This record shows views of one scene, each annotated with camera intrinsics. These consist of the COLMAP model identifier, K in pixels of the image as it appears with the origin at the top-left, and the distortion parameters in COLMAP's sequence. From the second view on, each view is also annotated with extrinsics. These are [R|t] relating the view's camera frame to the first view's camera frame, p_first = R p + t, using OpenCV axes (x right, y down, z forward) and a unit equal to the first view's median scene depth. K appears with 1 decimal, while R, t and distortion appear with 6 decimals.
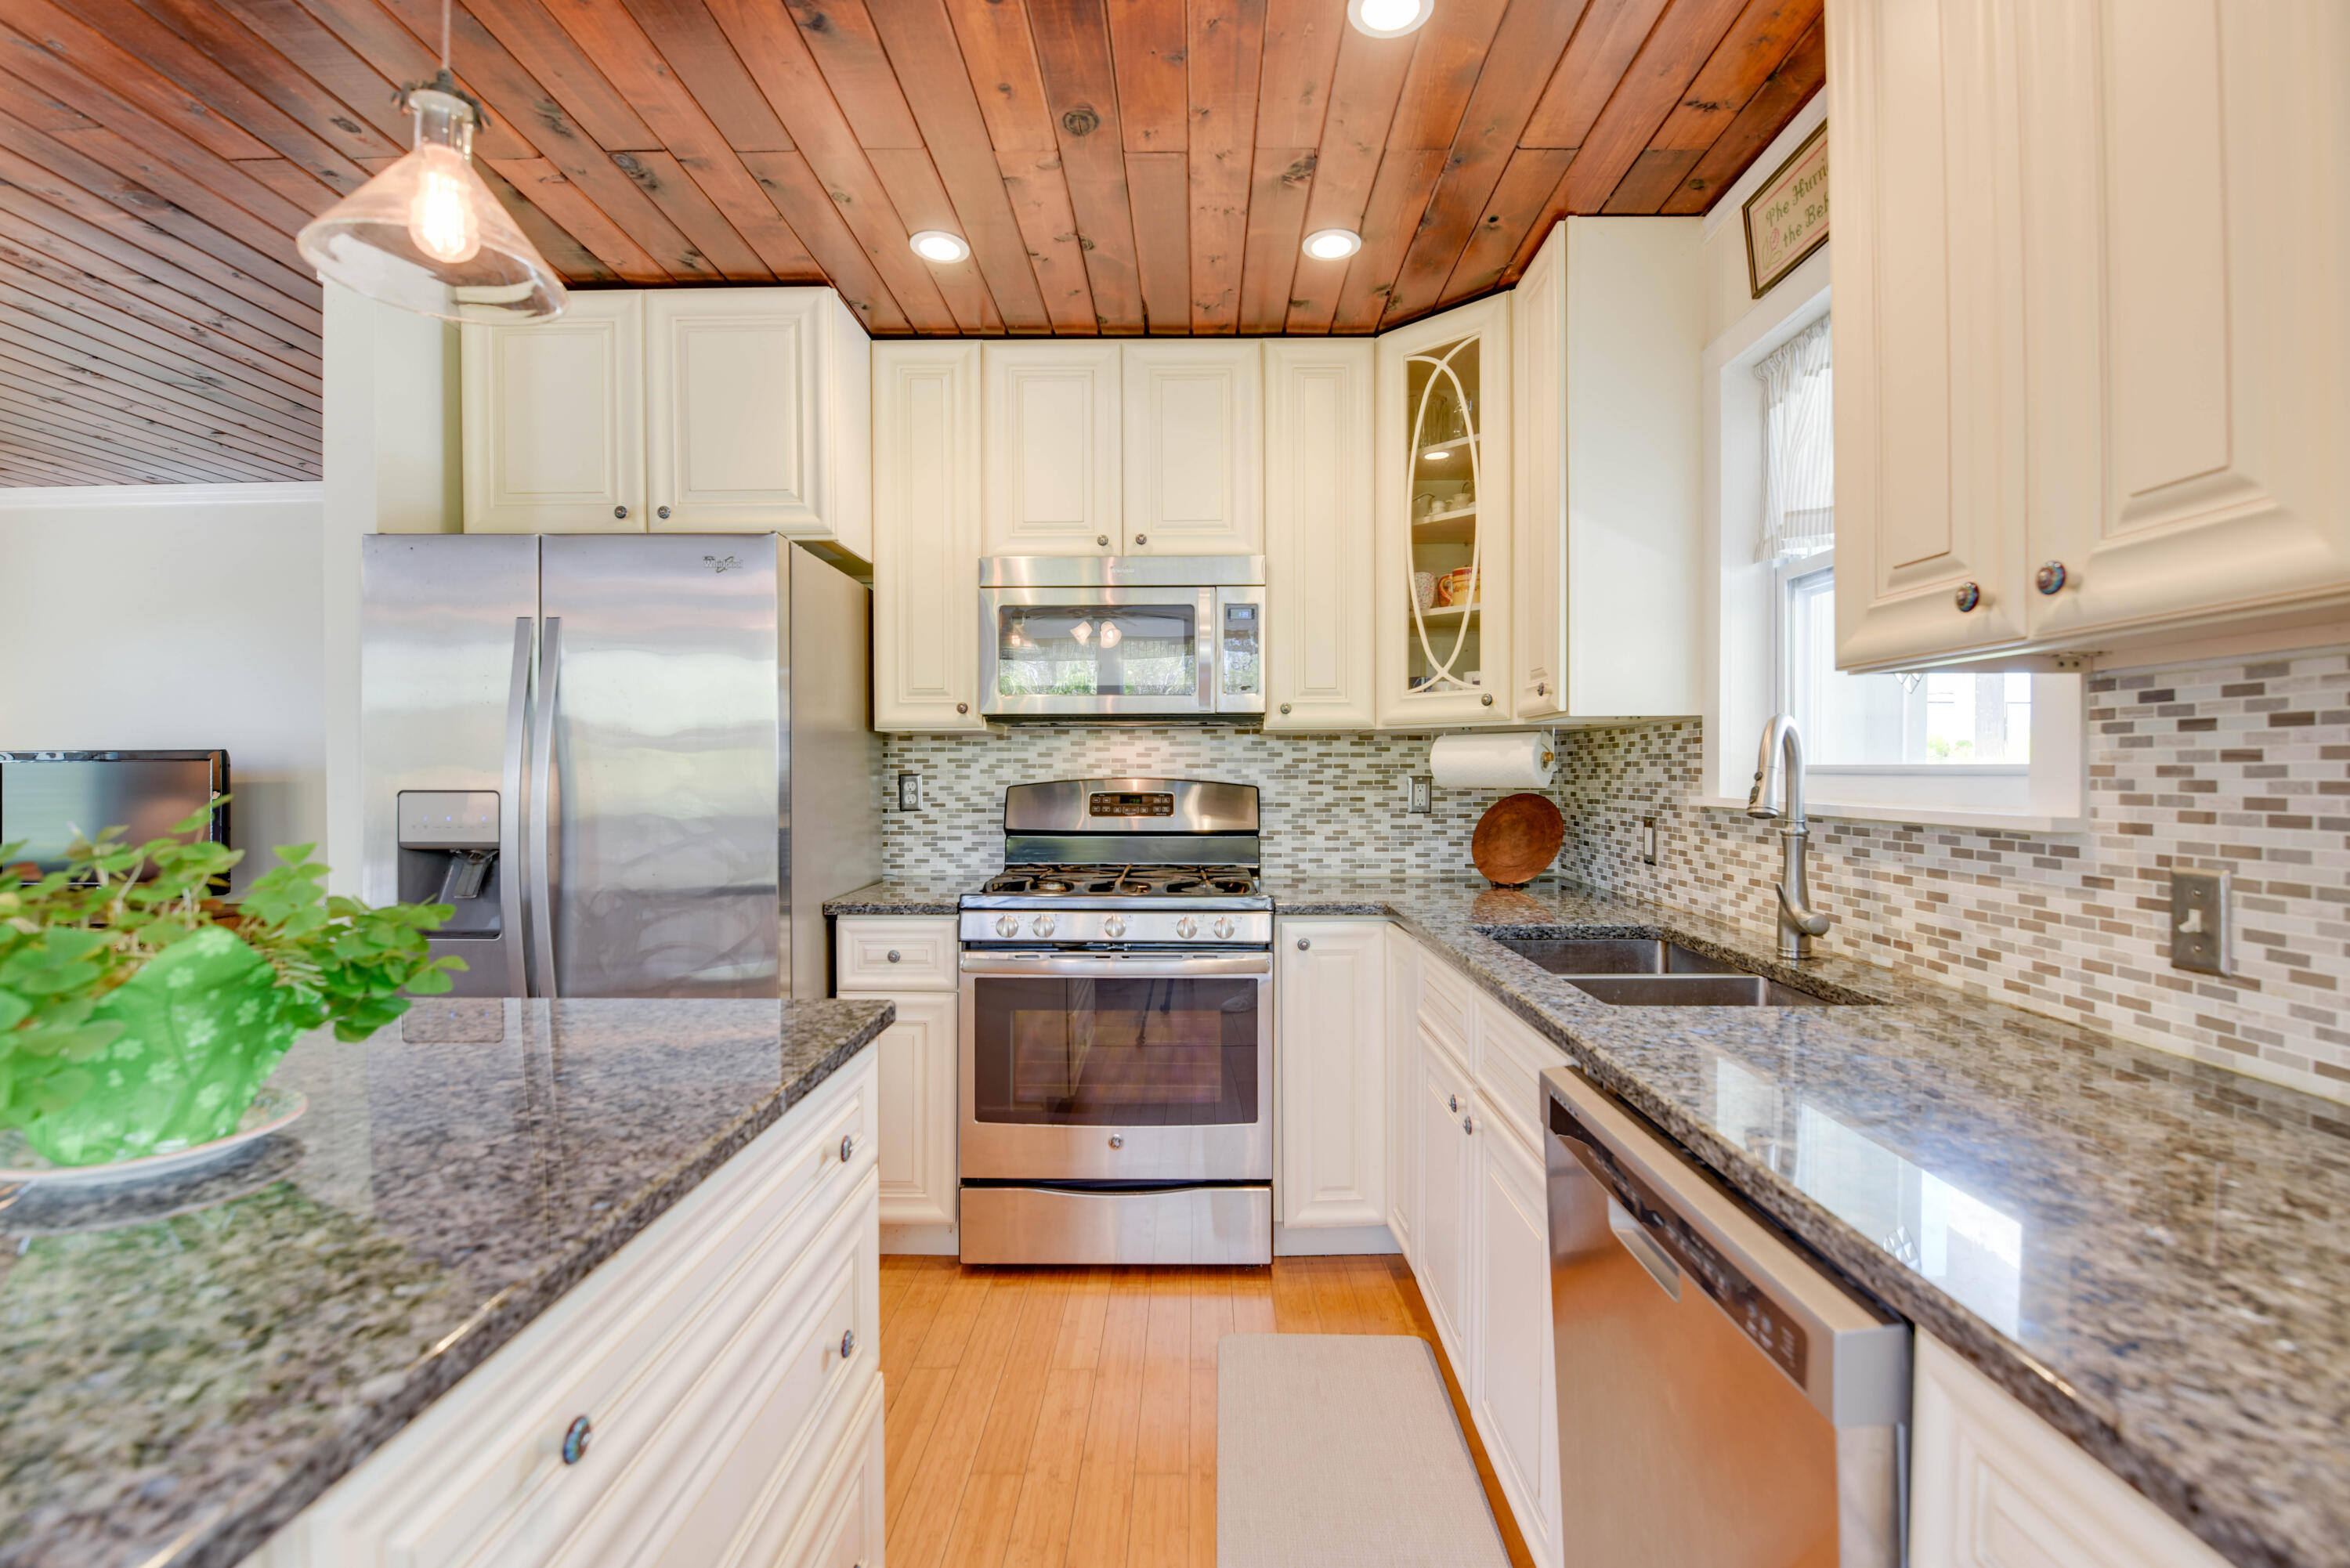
lens RADIAL K [[1025.6, 0, 1194.6], [0, 1025.6, 777.3], [0, 0, 1]] dist [-0.002692, -0.013131]
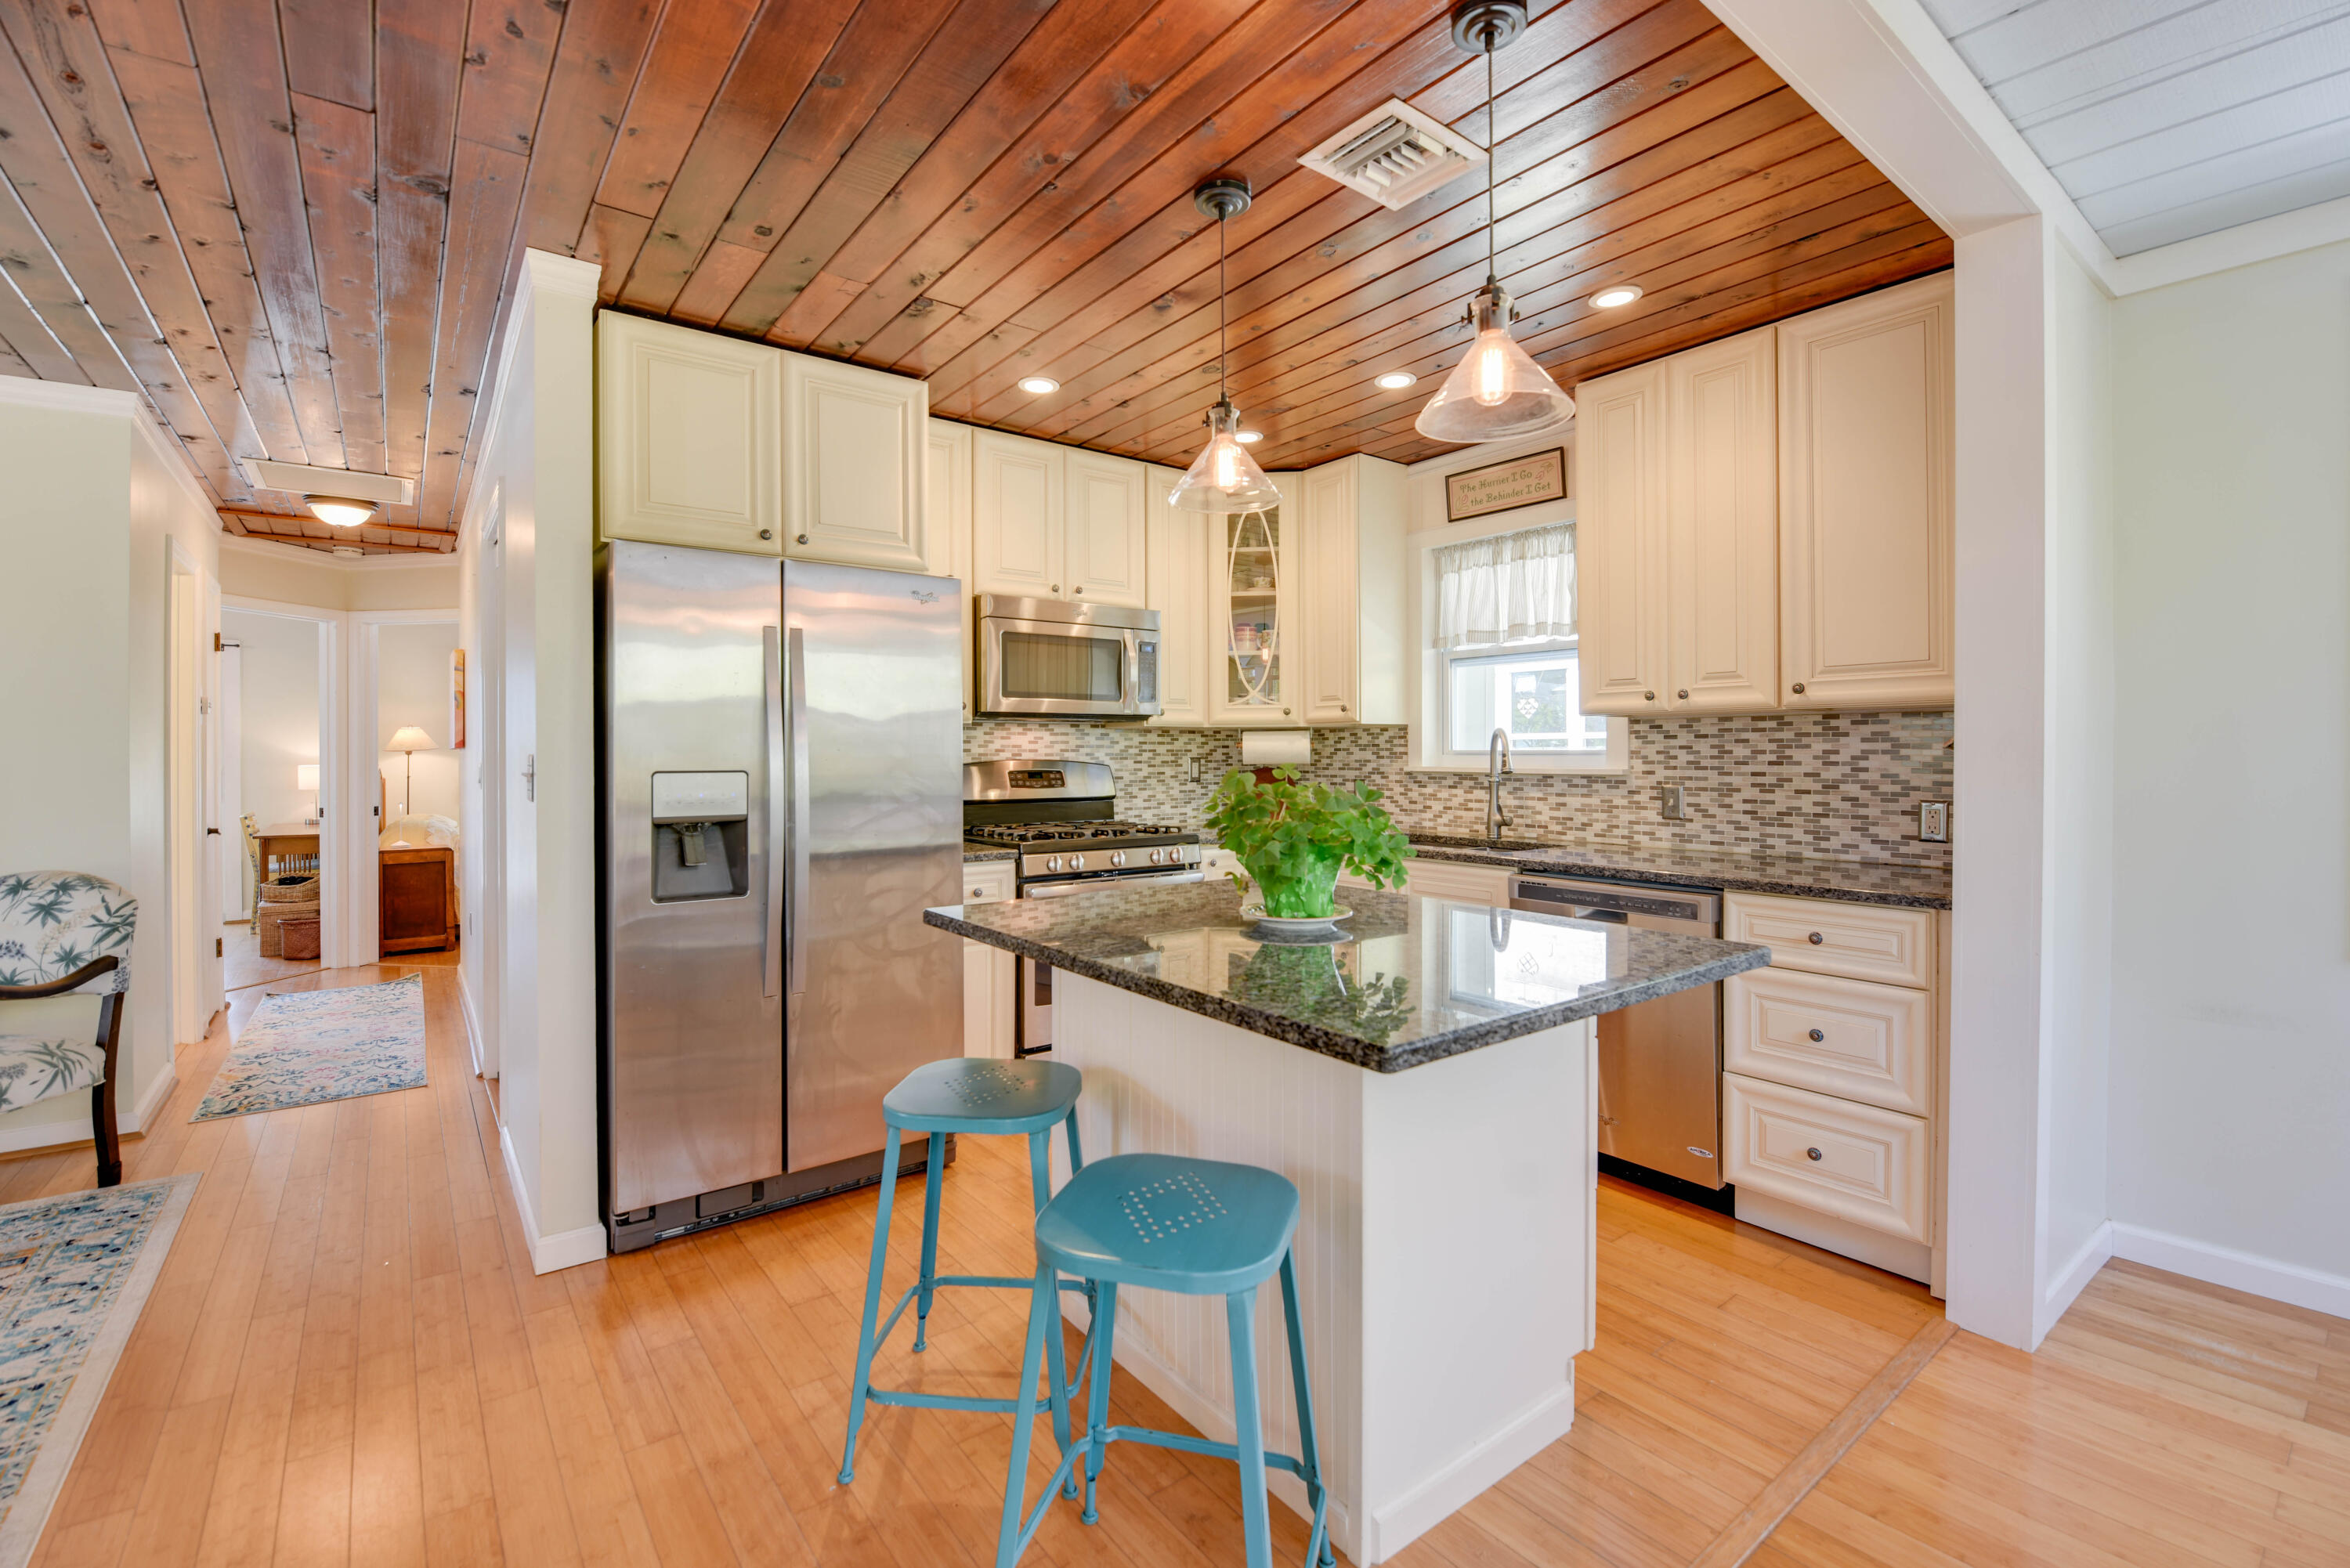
lens RADIAL K [[1027.2, 0, 1191.3], [0, 1027.2, 749.7], [0, 0, 1]] dist [-0.001640, -0.015235]
pose [[0.781687, 0.001392, 0.623670, -1.268153], [0.006333, 0.999928, -0.010169, 0.005008], [-0.623639, 0.011899, 0.781622, -0.312586]]
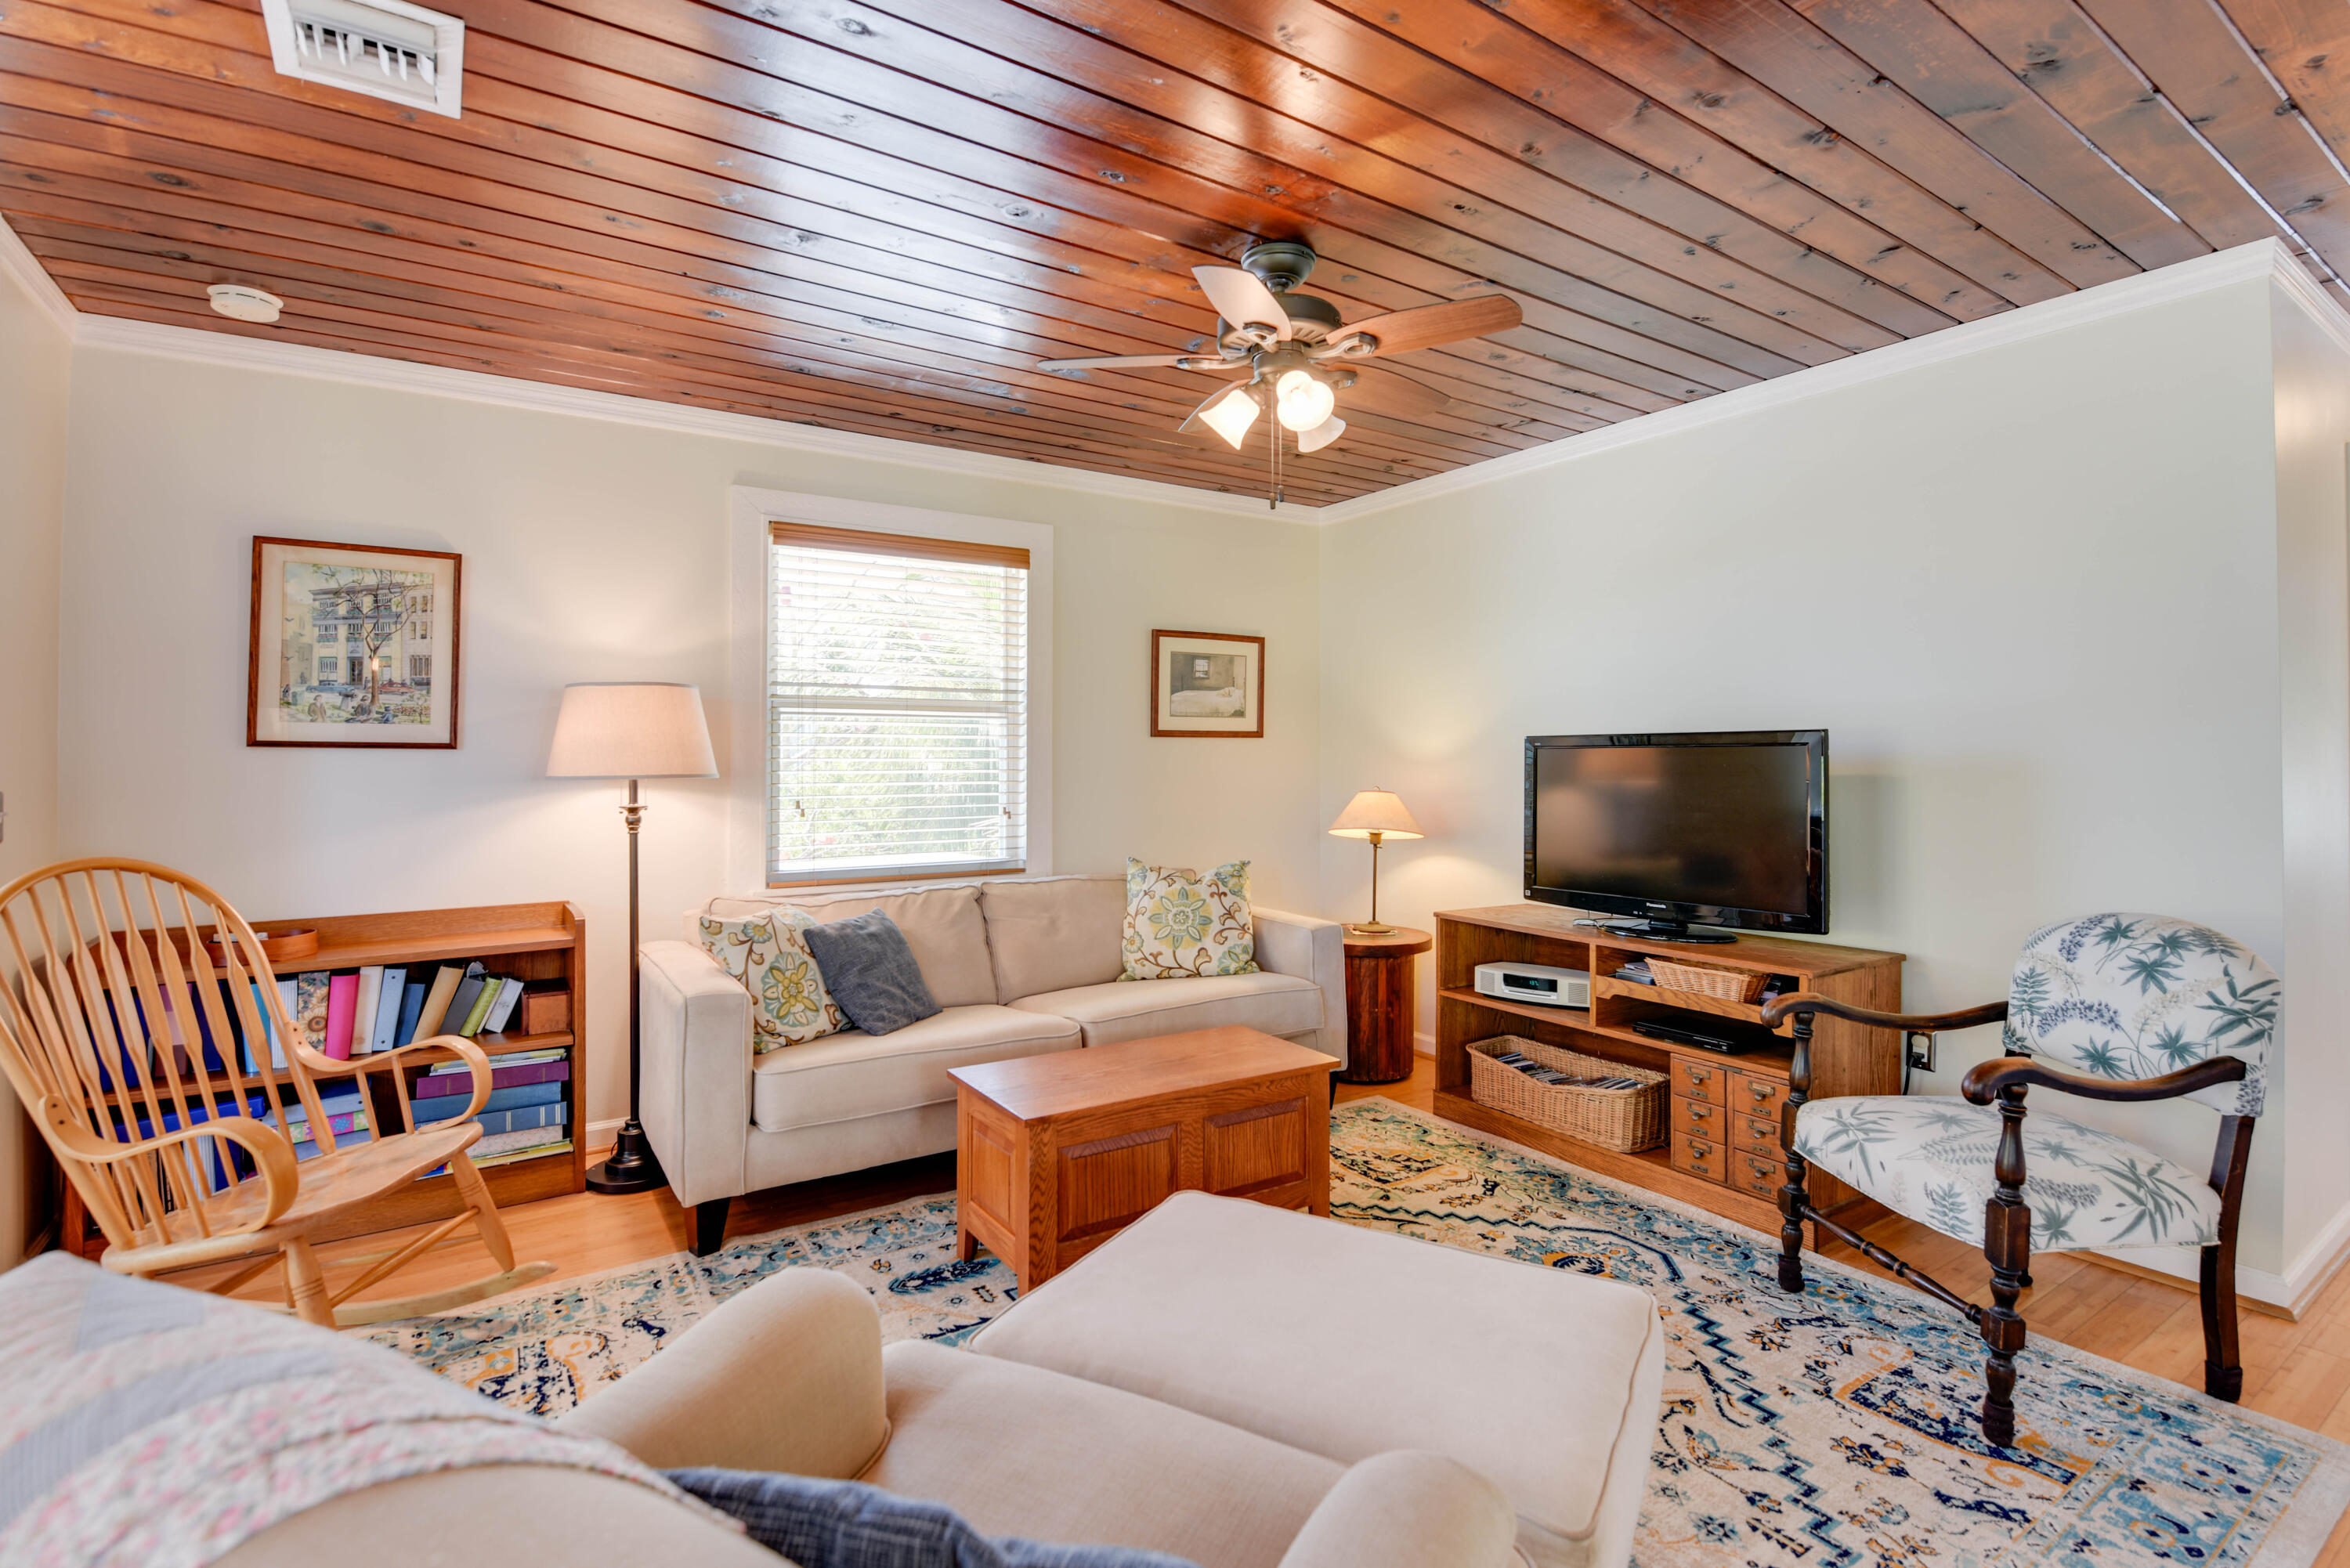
lens RADIAL K [[1035.3, 0, 1257.7], [0, 1035.3, 739.5], [0, 0, 1]] dist [-0.011206, -0.000221]
pose [[0.569483, -0.005819, -0.821983, -1.309809], [-0.007658, 0.999894, -0.012384, -0.014116], [0.821968, 0.013347, 0.569378, 0.525689]]
